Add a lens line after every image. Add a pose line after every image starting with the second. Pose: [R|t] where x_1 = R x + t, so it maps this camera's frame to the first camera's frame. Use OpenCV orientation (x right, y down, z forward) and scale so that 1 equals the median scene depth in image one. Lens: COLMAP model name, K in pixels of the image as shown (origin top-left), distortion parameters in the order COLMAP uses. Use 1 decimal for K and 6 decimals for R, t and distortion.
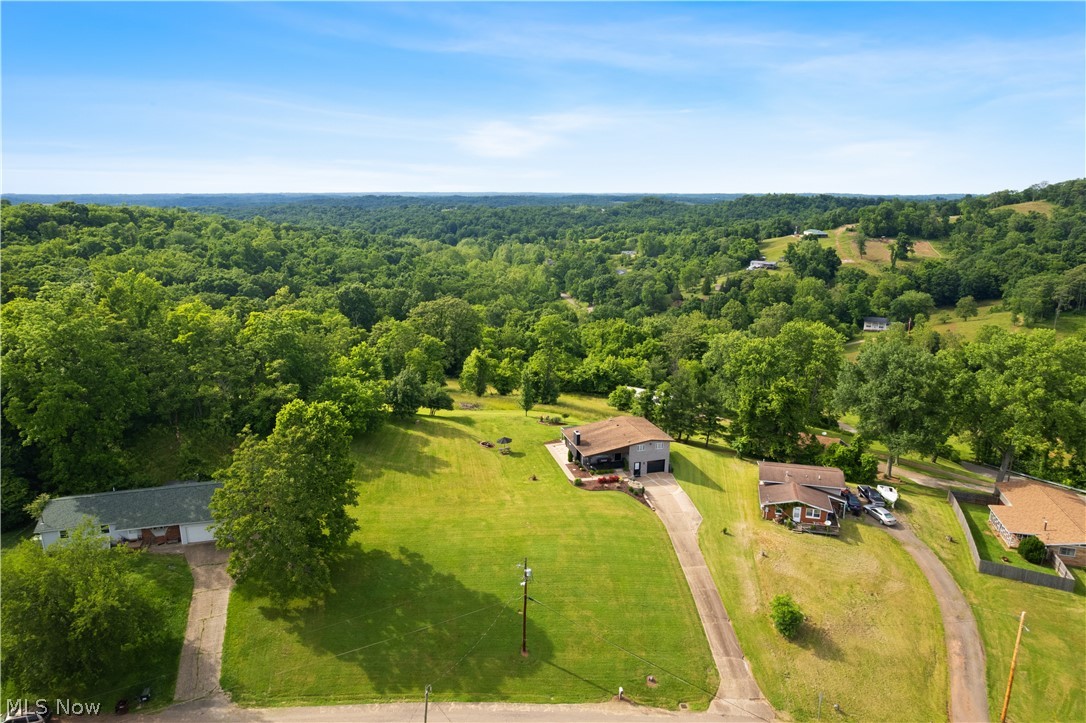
lens RADIAL K [[693.8, 0, 542.7], [0, 693.8, 357.1], [0, 0, 1]] dist [-0.078471, 0.070067]
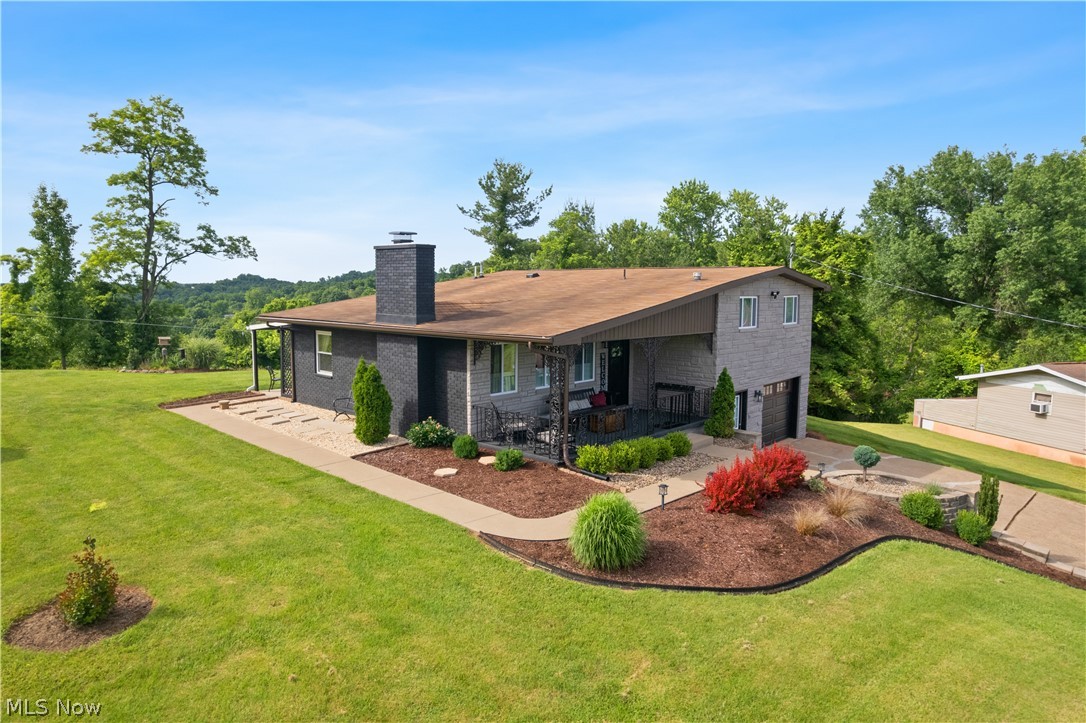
lens RADIAL K [[693.8, 0, 542.7], [0, 693.8, 357.1], [0, 0, 1]] dist [-0.078471, 0.070067]
pose [[0.845579, -0.050445, 0.531461, -0.008223], [0.116975, 0.988841, -0.092254, 0.138708], [-0.520877, 0.140176, 0.842044, 0.781012]]
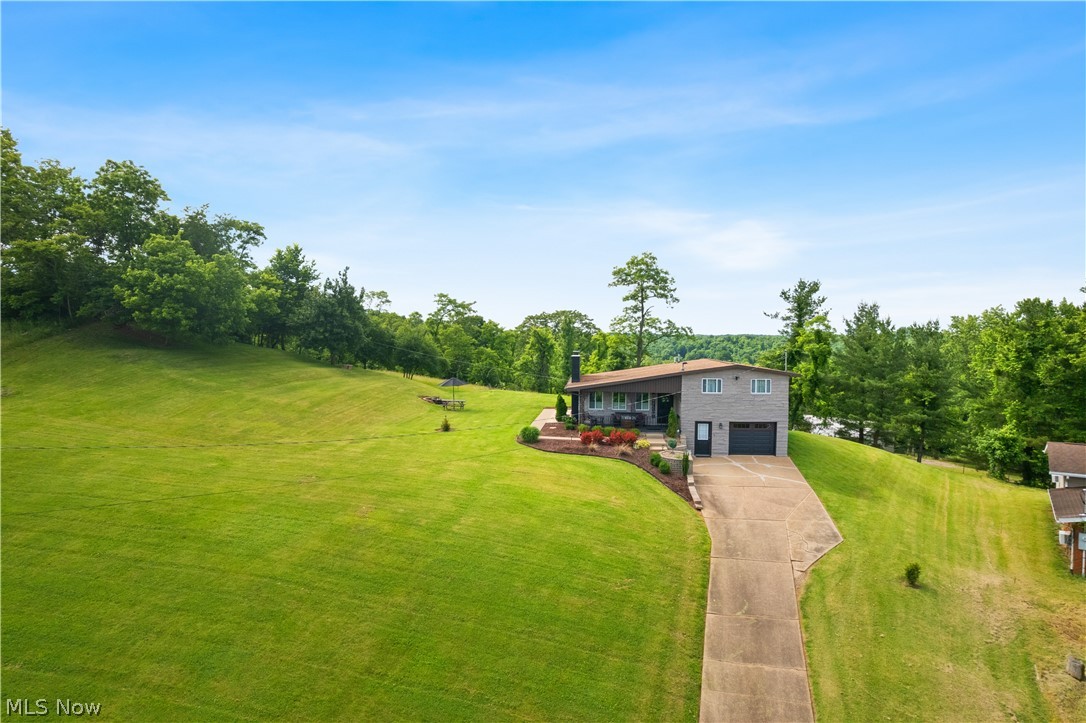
lens RADIAL K [[693.8, 0, 542.7], [0, 693.8, 357.1], [0, 0, 1]] dist [-0.078471, 0.070067]
pose [[0.940665, 0.012011, -0.339125, 0.168075], [-0.079268, 0.979502, -0.185182, 0.178909], [0.329949, 0.201076, 0.922335, 0.520987]]
